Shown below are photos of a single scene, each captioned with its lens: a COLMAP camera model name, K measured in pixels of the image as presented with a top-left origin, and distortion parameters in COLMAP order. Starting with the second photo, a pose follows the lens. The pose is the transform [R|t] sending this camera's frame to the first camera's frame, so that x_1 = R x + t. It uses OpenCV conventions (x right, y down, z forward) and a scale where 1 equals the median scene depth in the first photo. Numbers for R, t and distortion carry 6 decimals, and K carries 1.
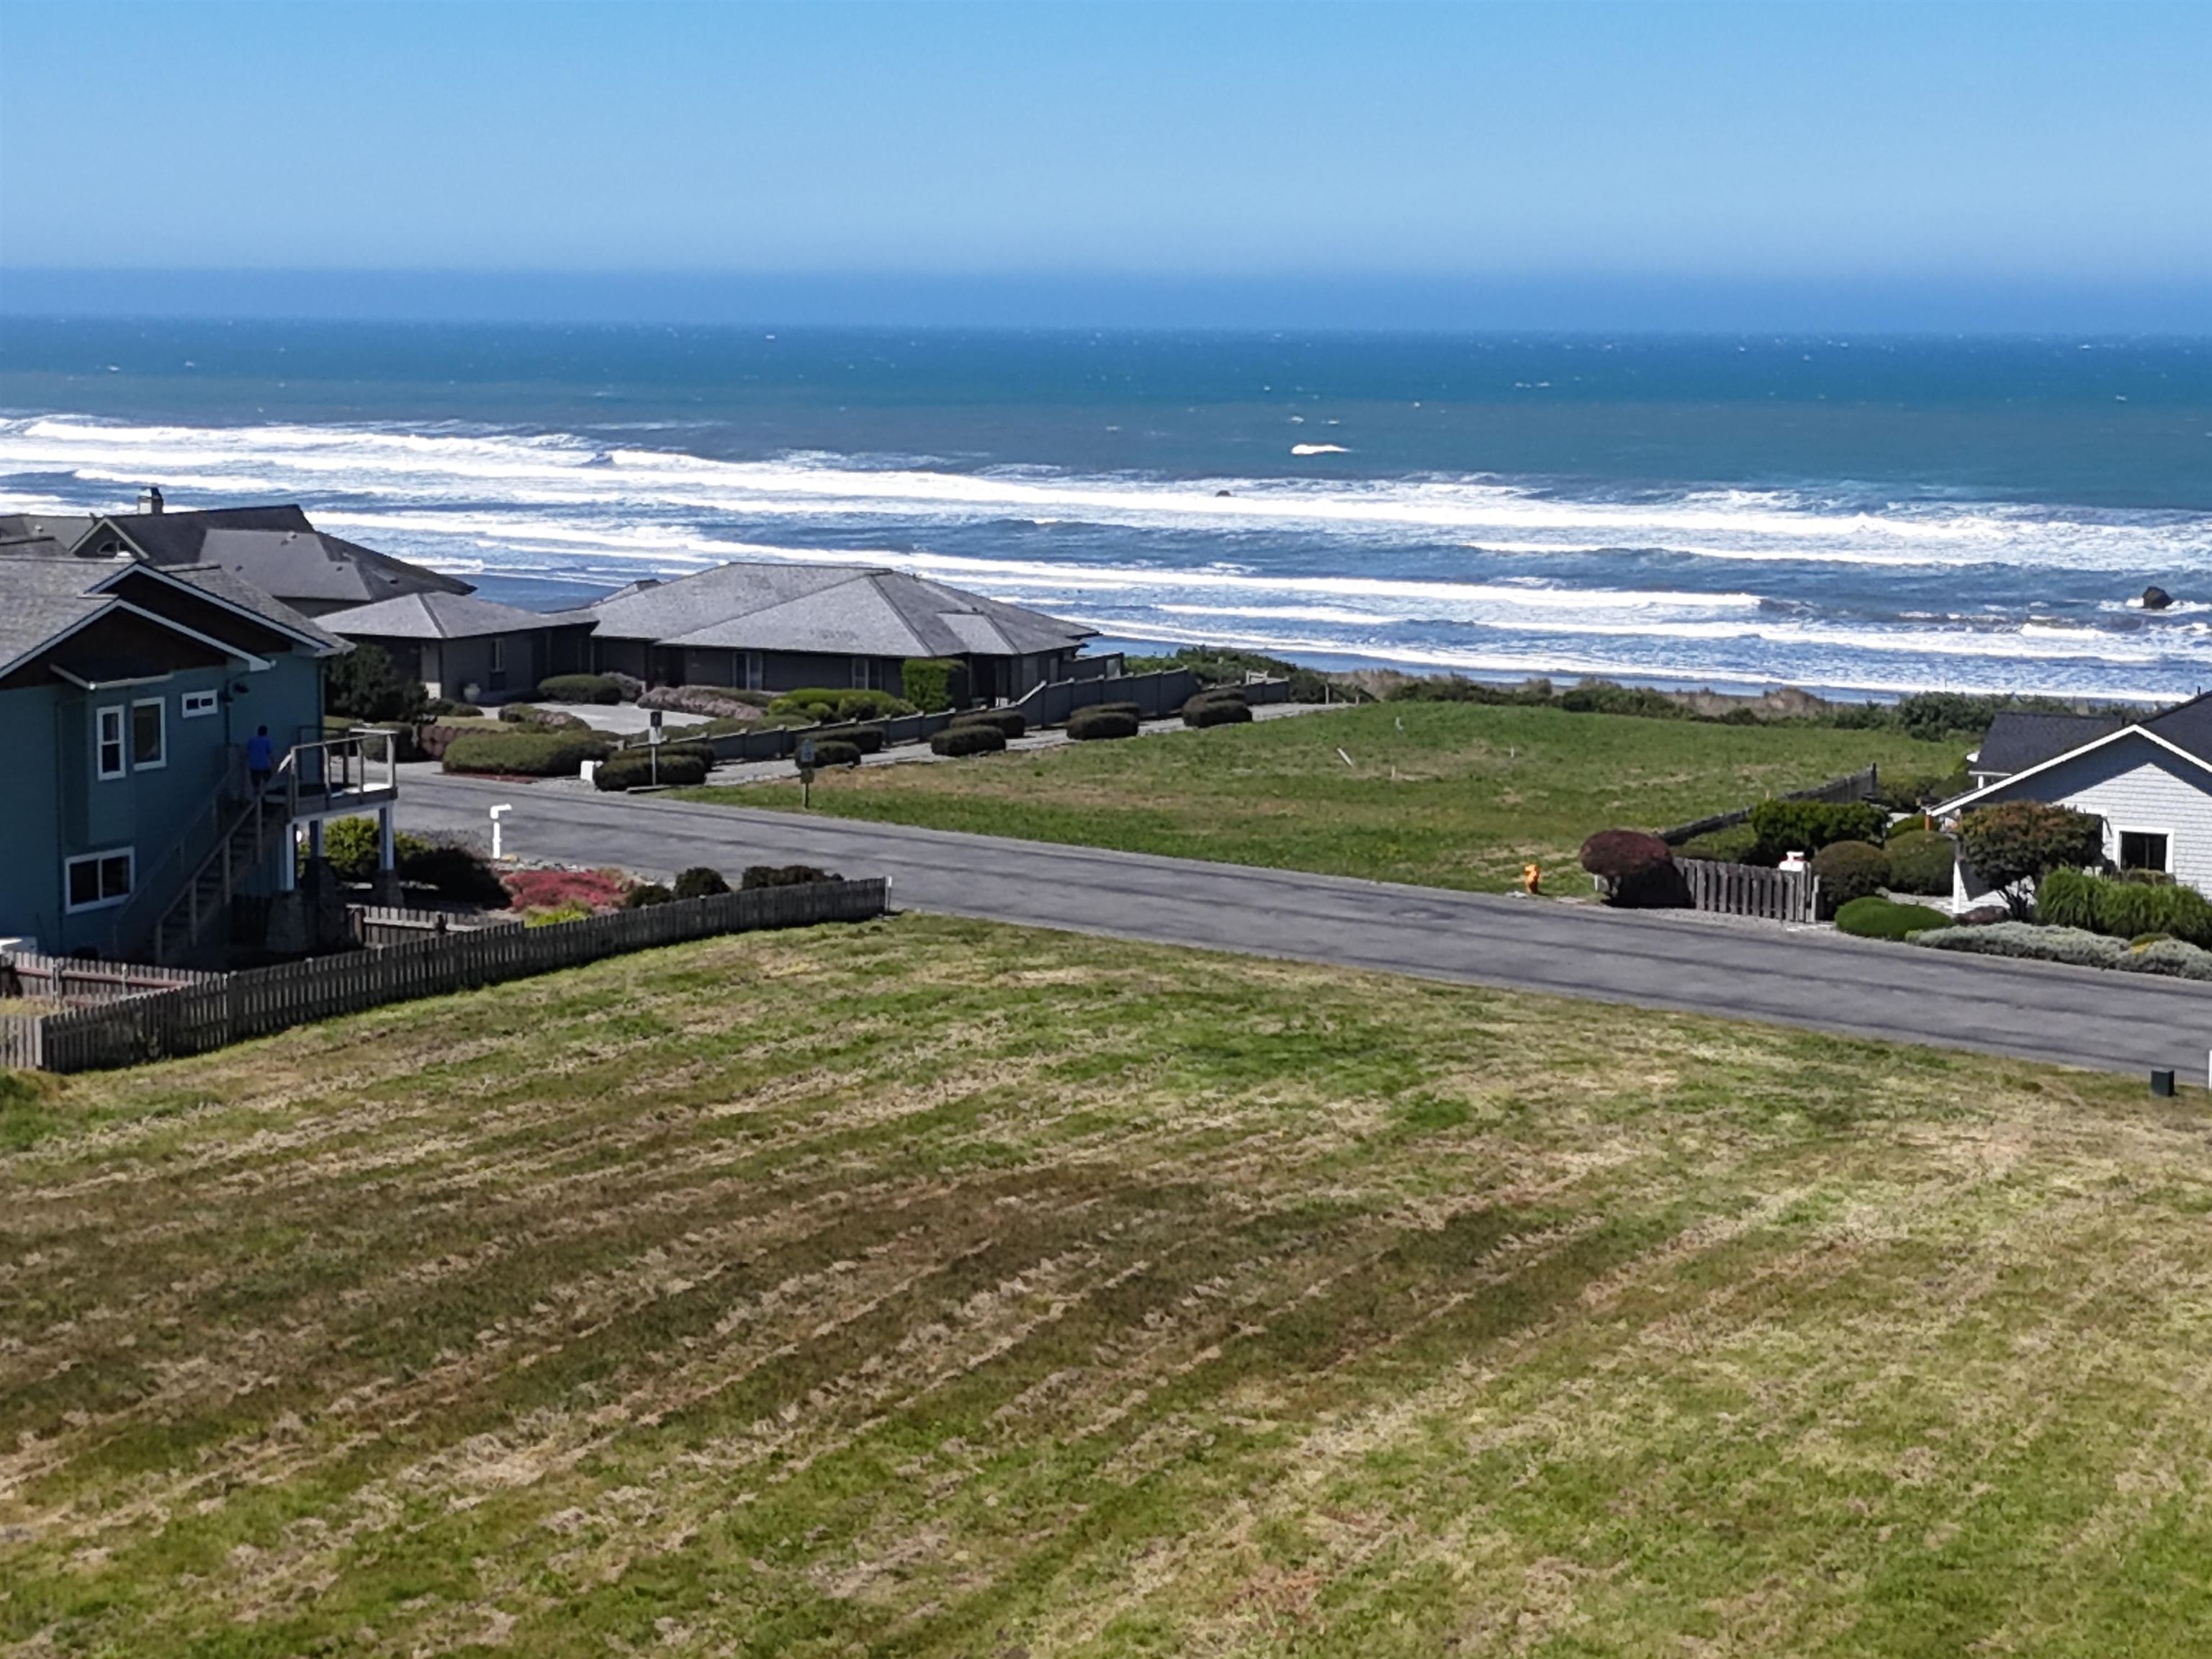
lens RADIAL K [[4025.5, 0, 1139.3], [0, 4025.5, 828.5], [0, 0, 1]] dist [0.171820, -0.162338]
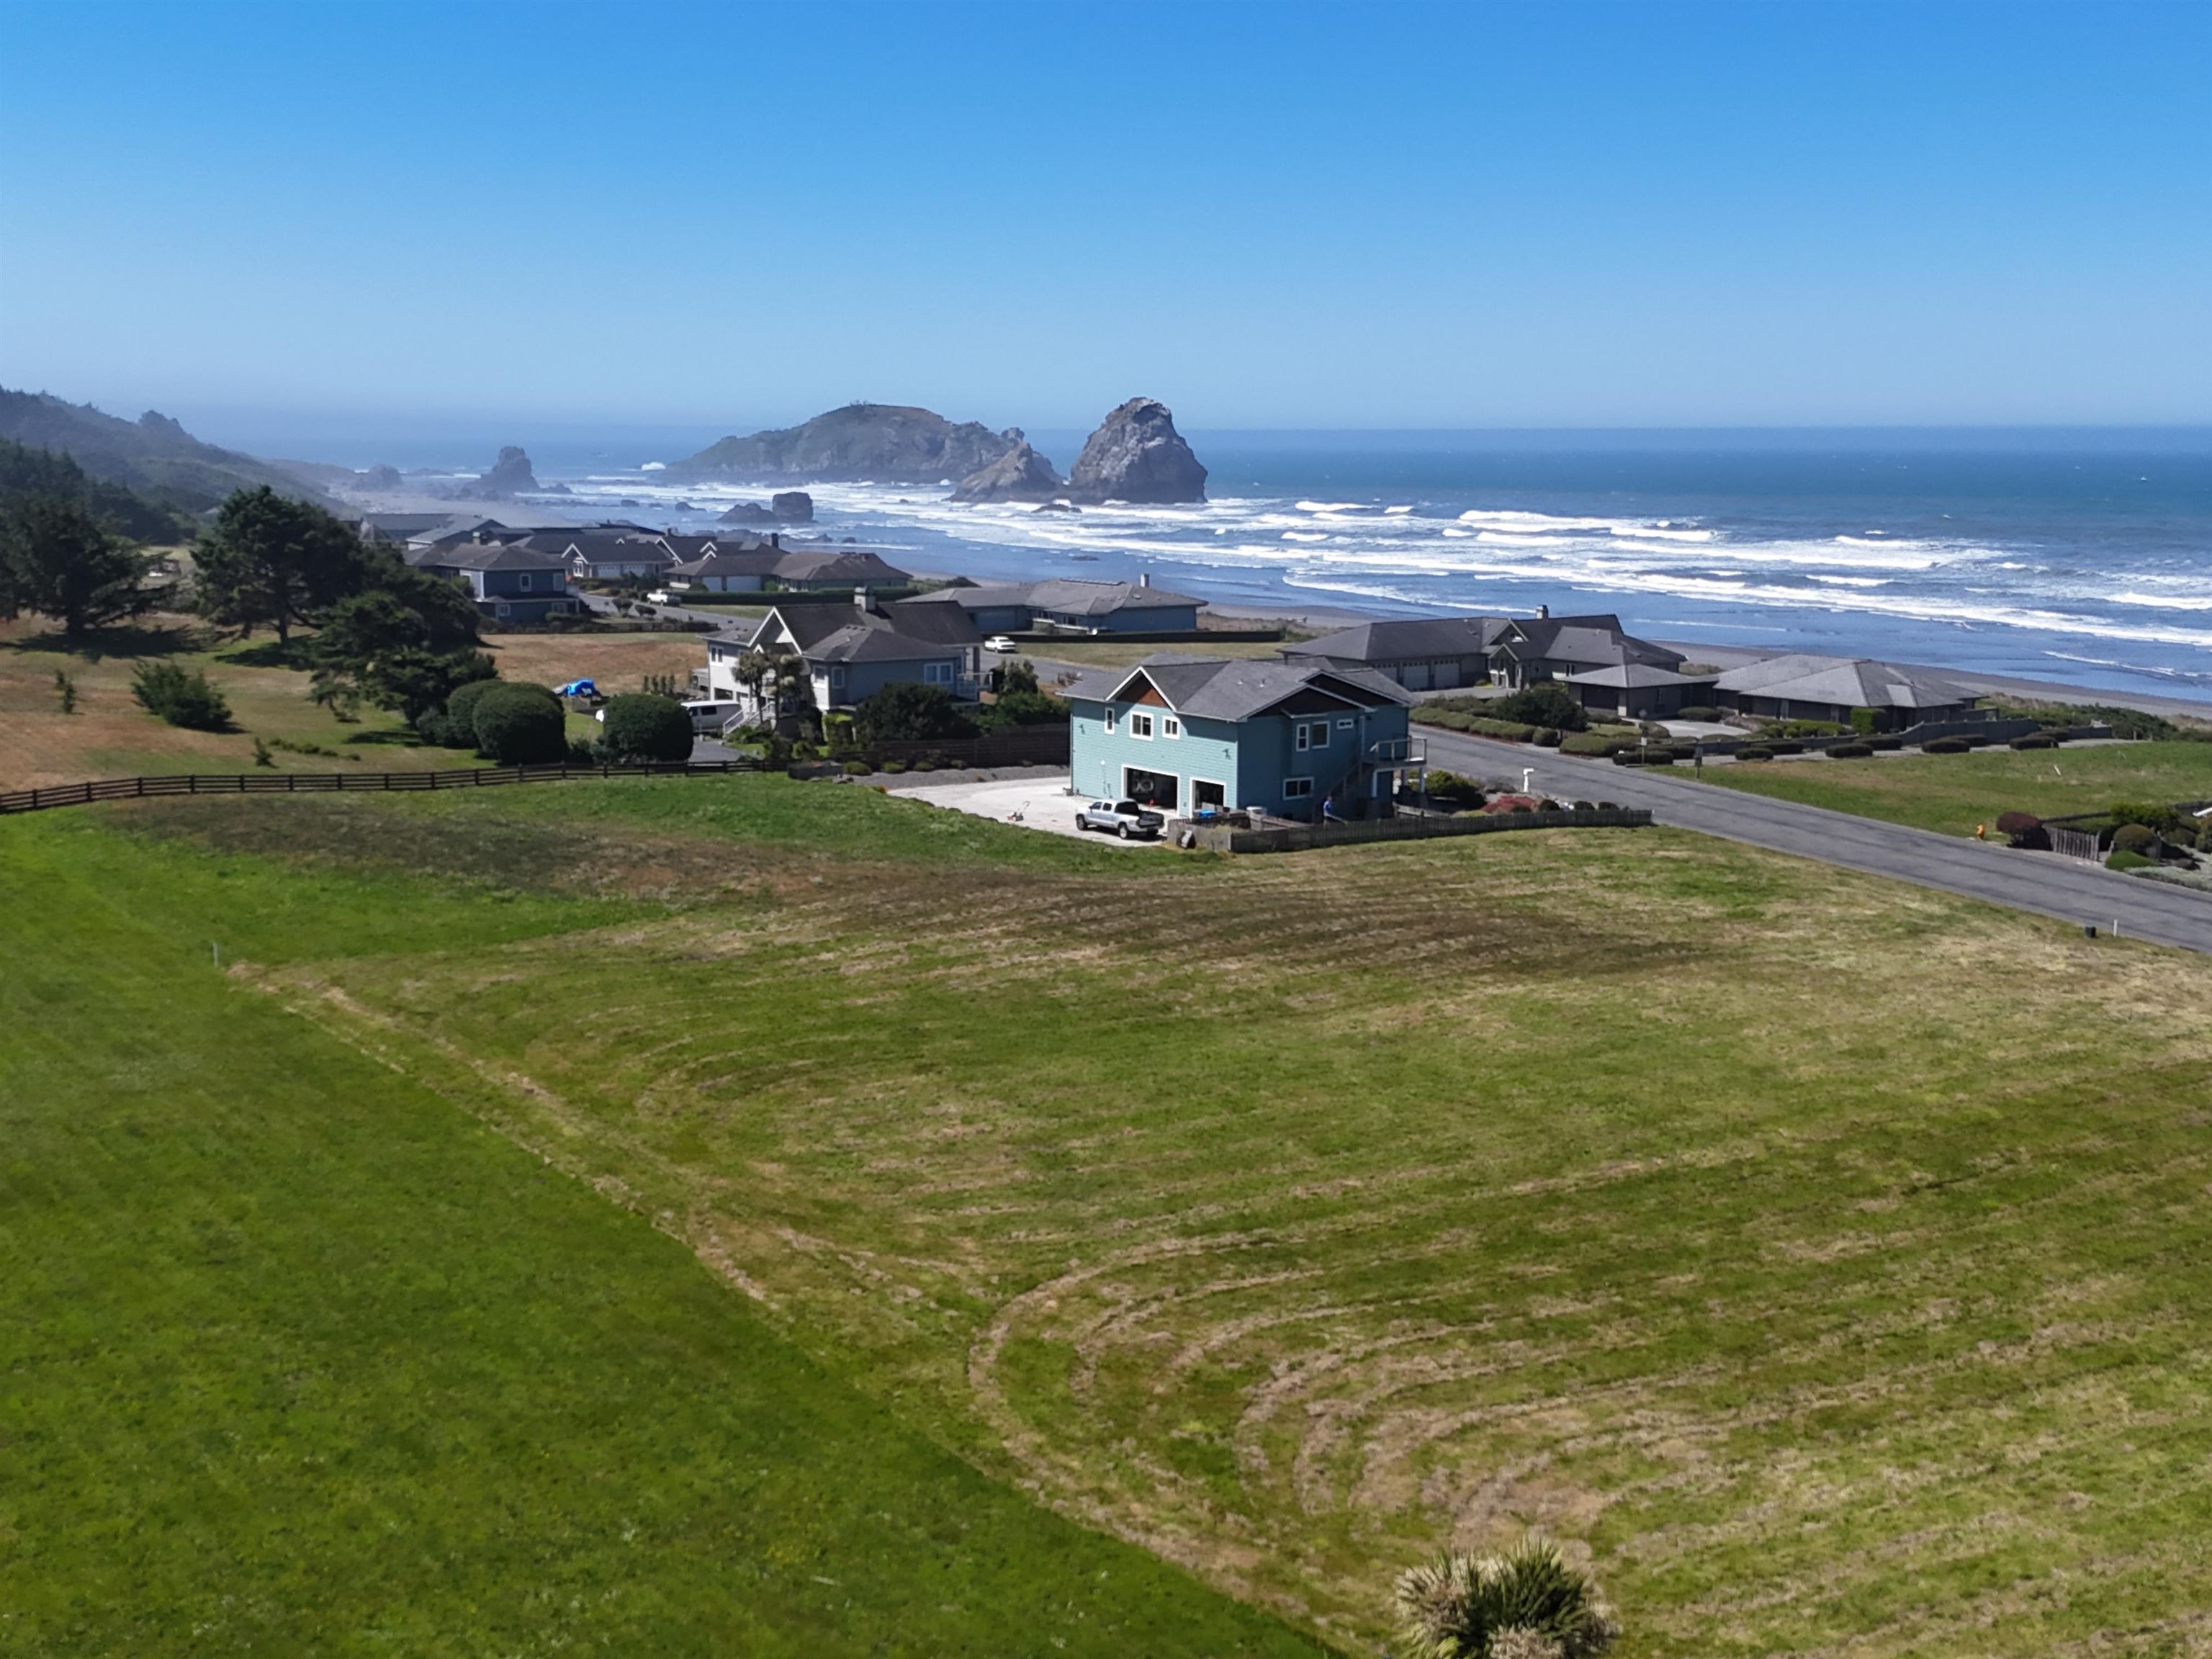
lens RADIAL K [[2472.6, 0, 1124.4], [0, 2472.6, 823.6], [0, 0, 1]] dist [0.201106, -0.545218]
pose [[0.874836, 0.070425, -0.479272, 0.466077], [-0.059752, 0.997508, 0.037509, -0.020014], [0.480719, -0.004177, 0.876865, -0.529786]]
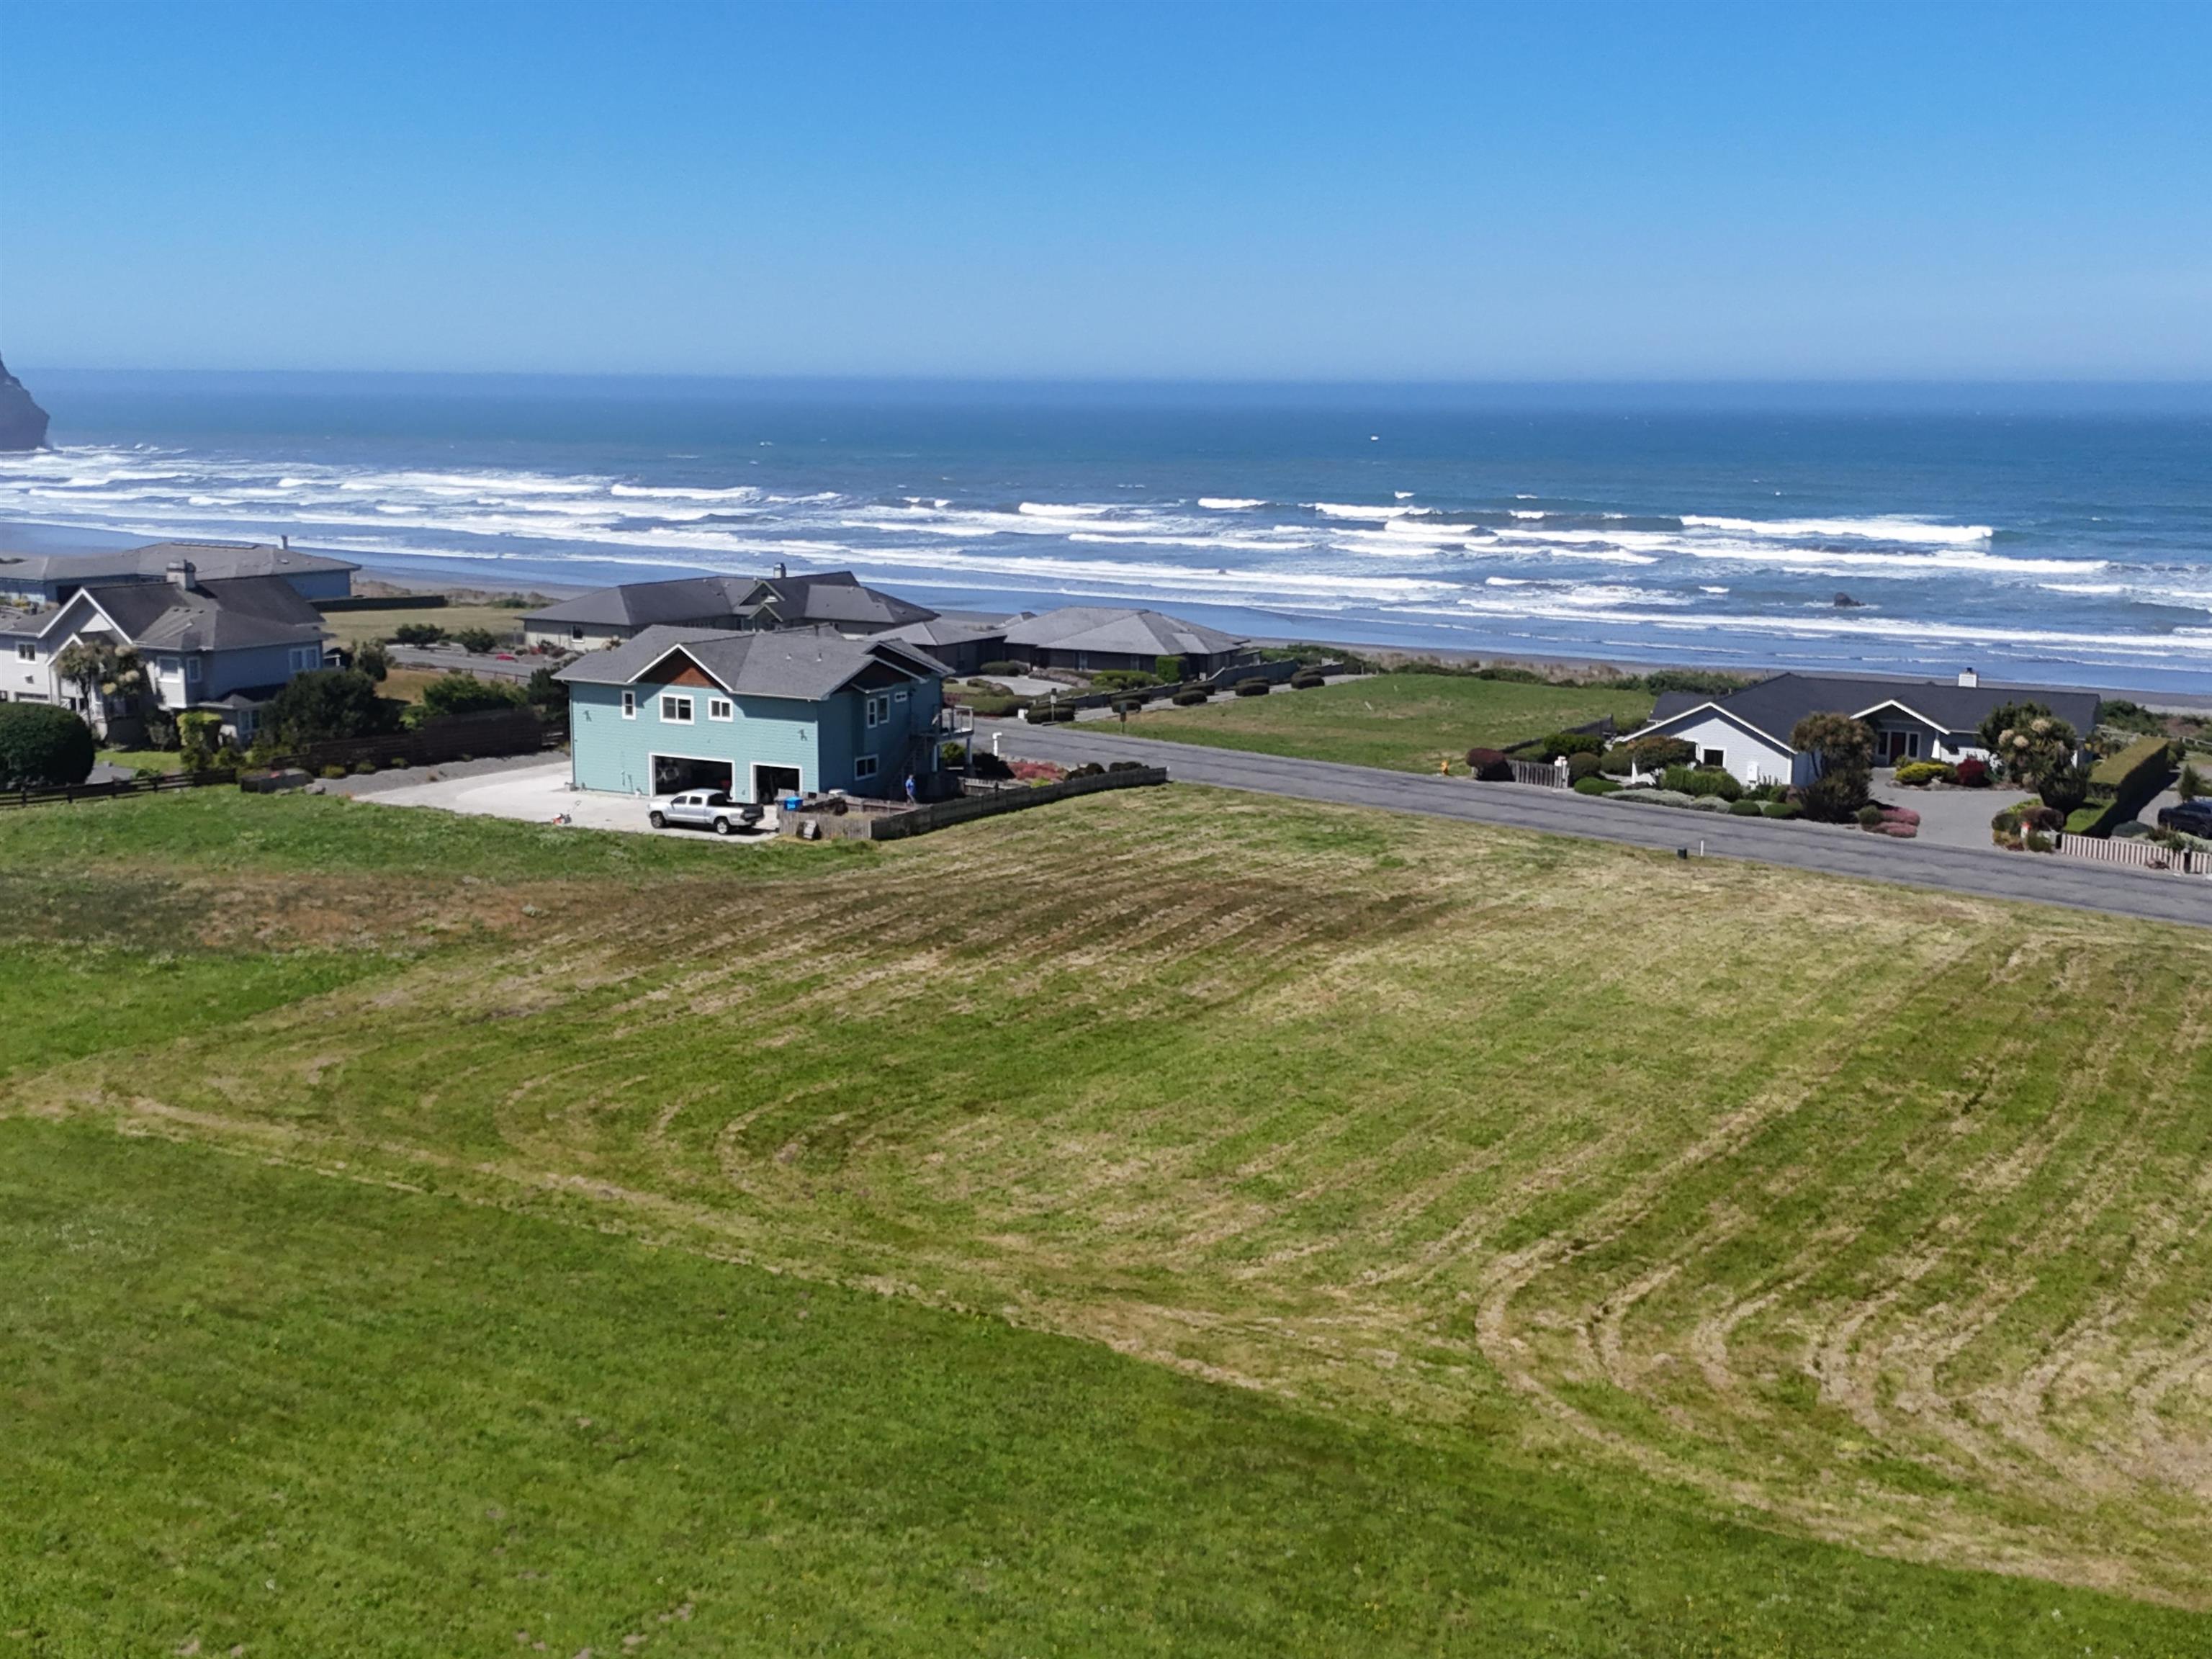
lens RADIAL K [[2472.6, 0, 1124.4], [0, 2472.6, 823.6], [0, 0, 1]] dist [0.201106, -0.545218]
pose [[0.998542, 0.008594, -0.053300, -0.012979], [-0.006329, 0.999075, 0.042522, -0.020586], [0.053616, -0.042122, 0.997673, -0.585087]]
